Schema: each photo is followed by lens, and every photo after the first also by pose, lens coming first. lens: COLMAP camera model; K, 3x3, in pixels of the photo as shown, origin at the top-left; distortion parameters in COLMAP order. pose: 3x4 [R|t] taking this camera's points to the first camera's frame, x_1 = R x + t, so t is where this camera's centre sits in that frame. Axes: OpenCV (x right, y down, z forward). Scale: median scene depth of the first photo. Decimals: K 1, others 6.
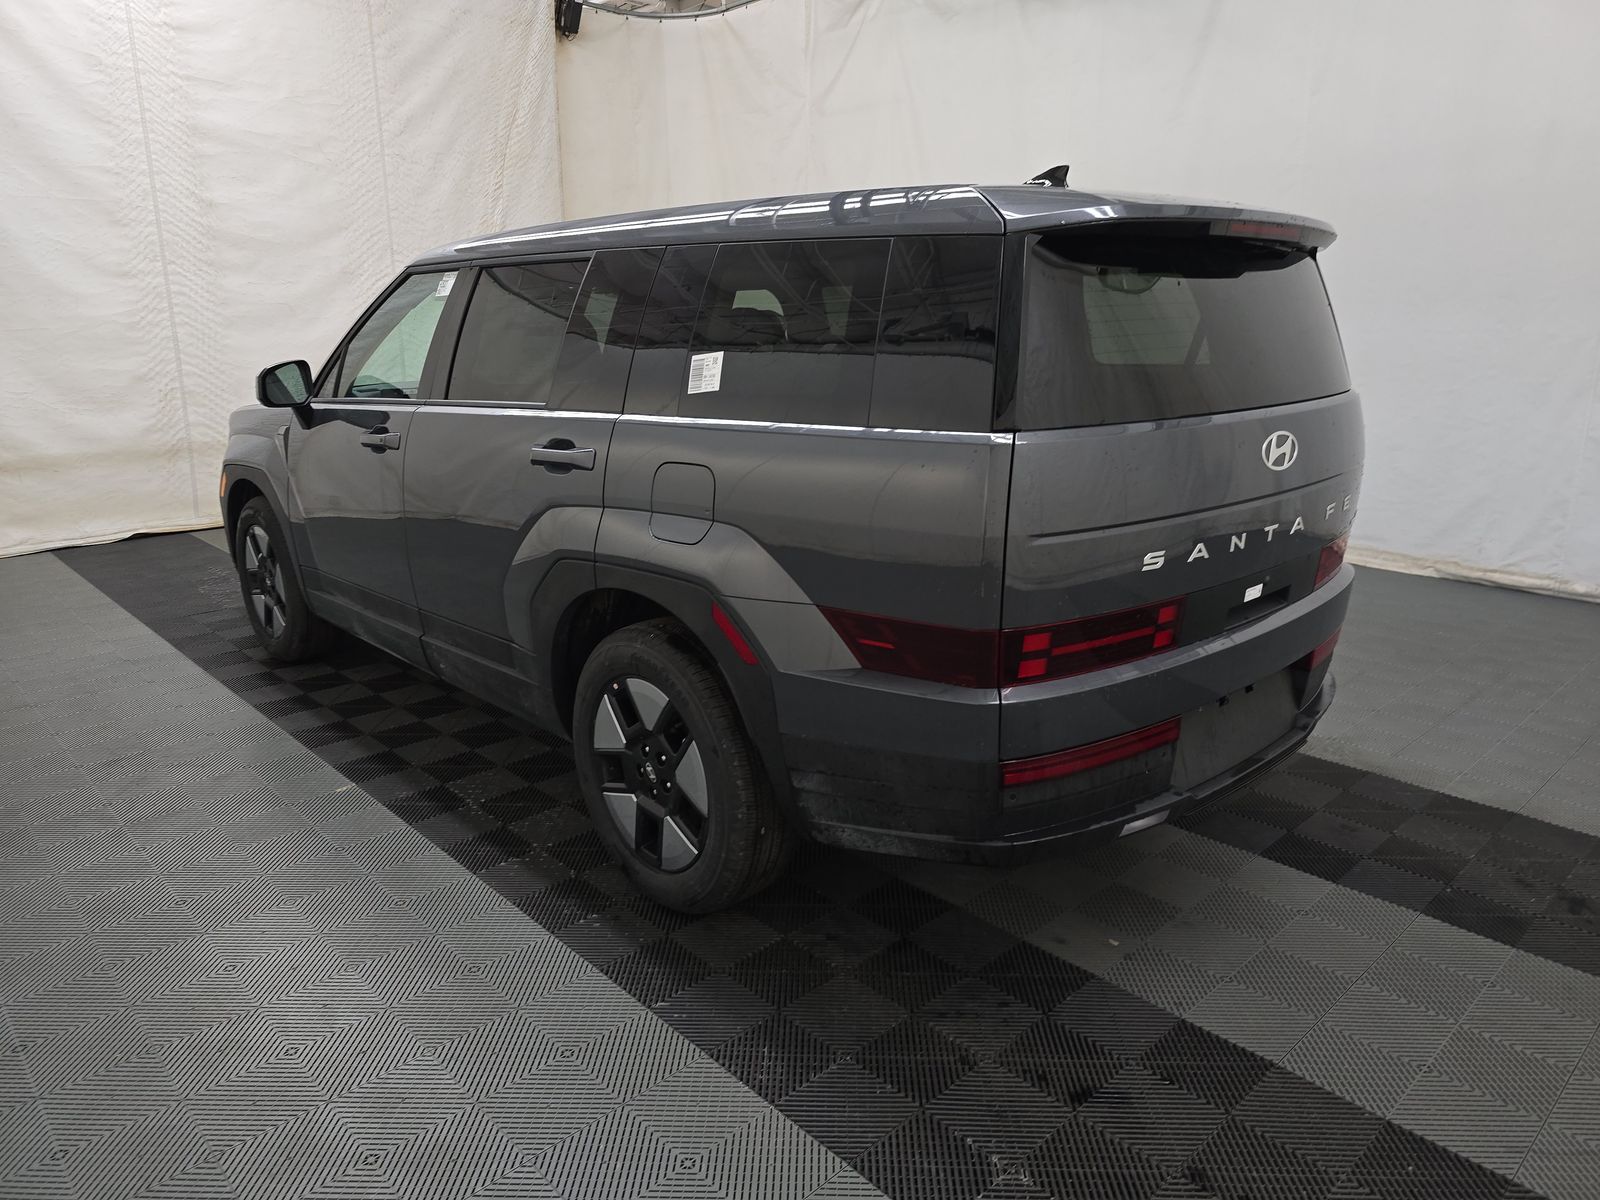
lens RADIAL K [[1081.4, 0, 800.0], [0, 1081.4, 600.0], [0, 0, 1]] dist [0.019912, -0.009127]
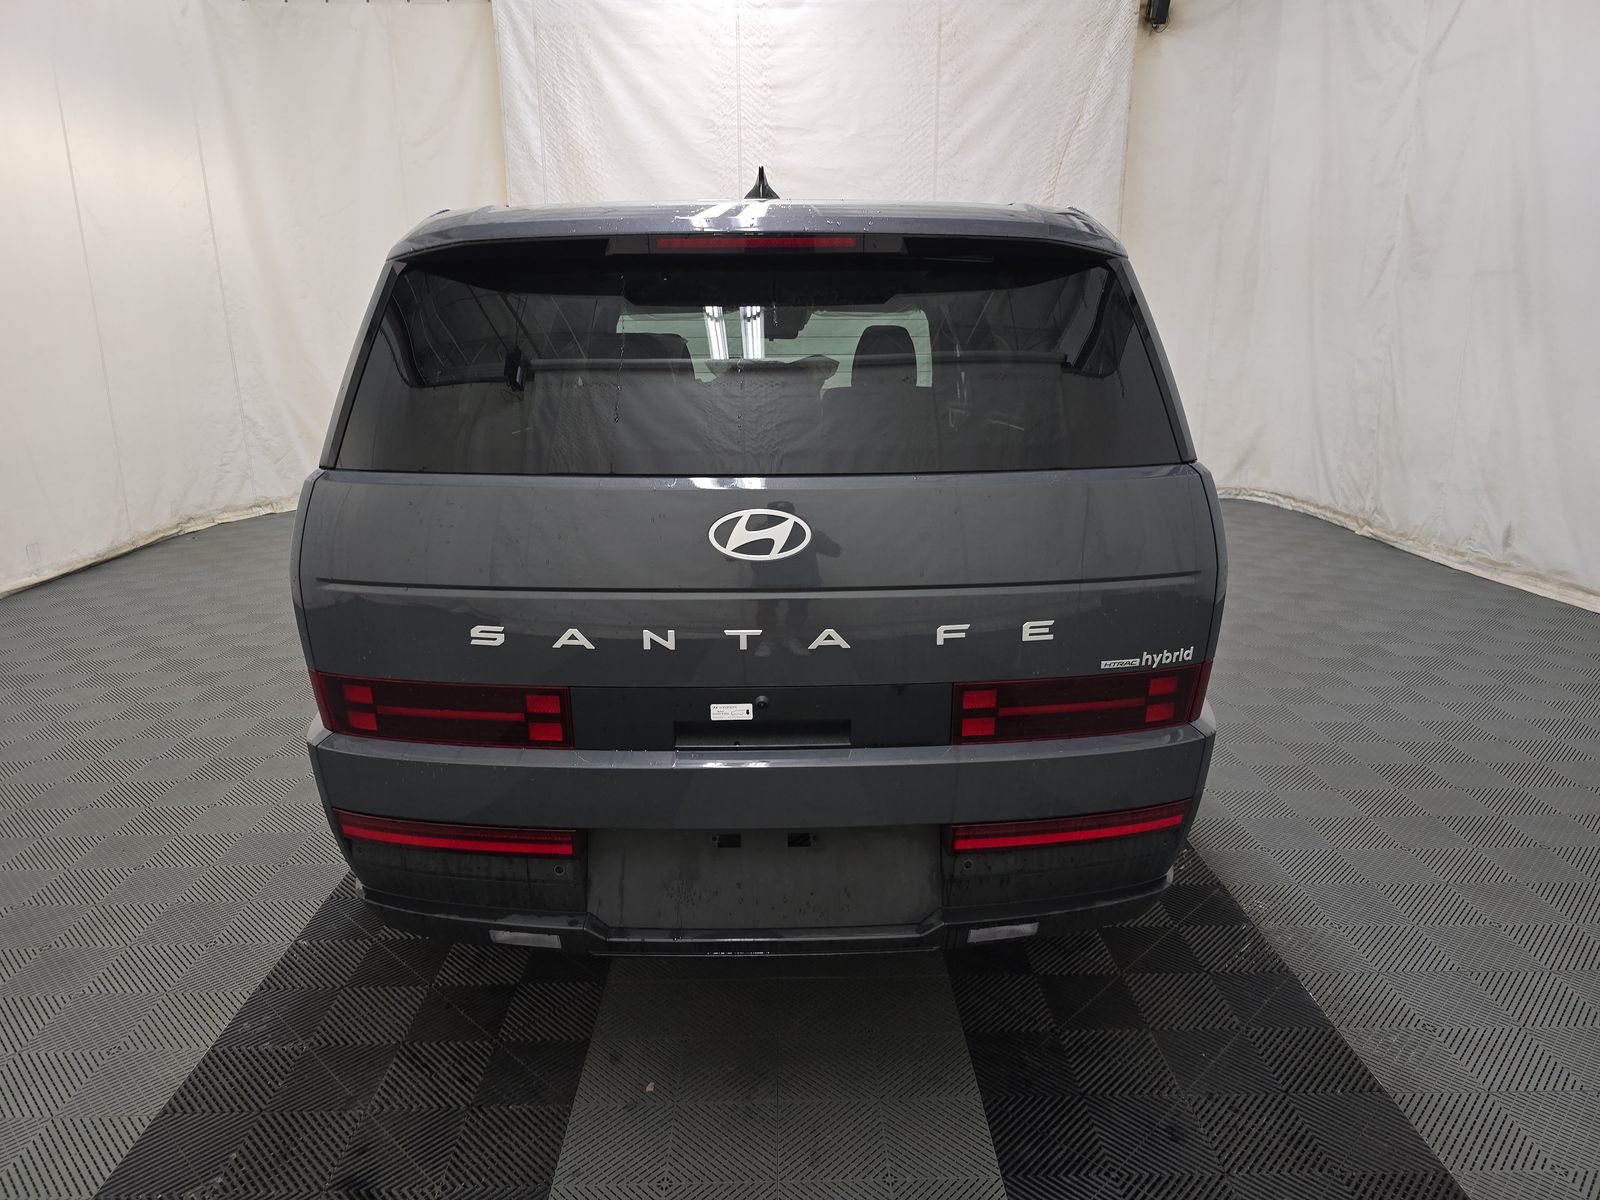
lens RADIAL K [[1073.4, 0, 800.0], [0, 1073.4, 600.0], [0, 0, 1]] dist [0.060854, -0.057477]
pose [[0.740323, 0.170344, -0.650311, 0.323187], [-0.172186, 0.983142, 0.061508, -0.048474], [0.649826, 0.066438, 0.757174, 0.154100]]
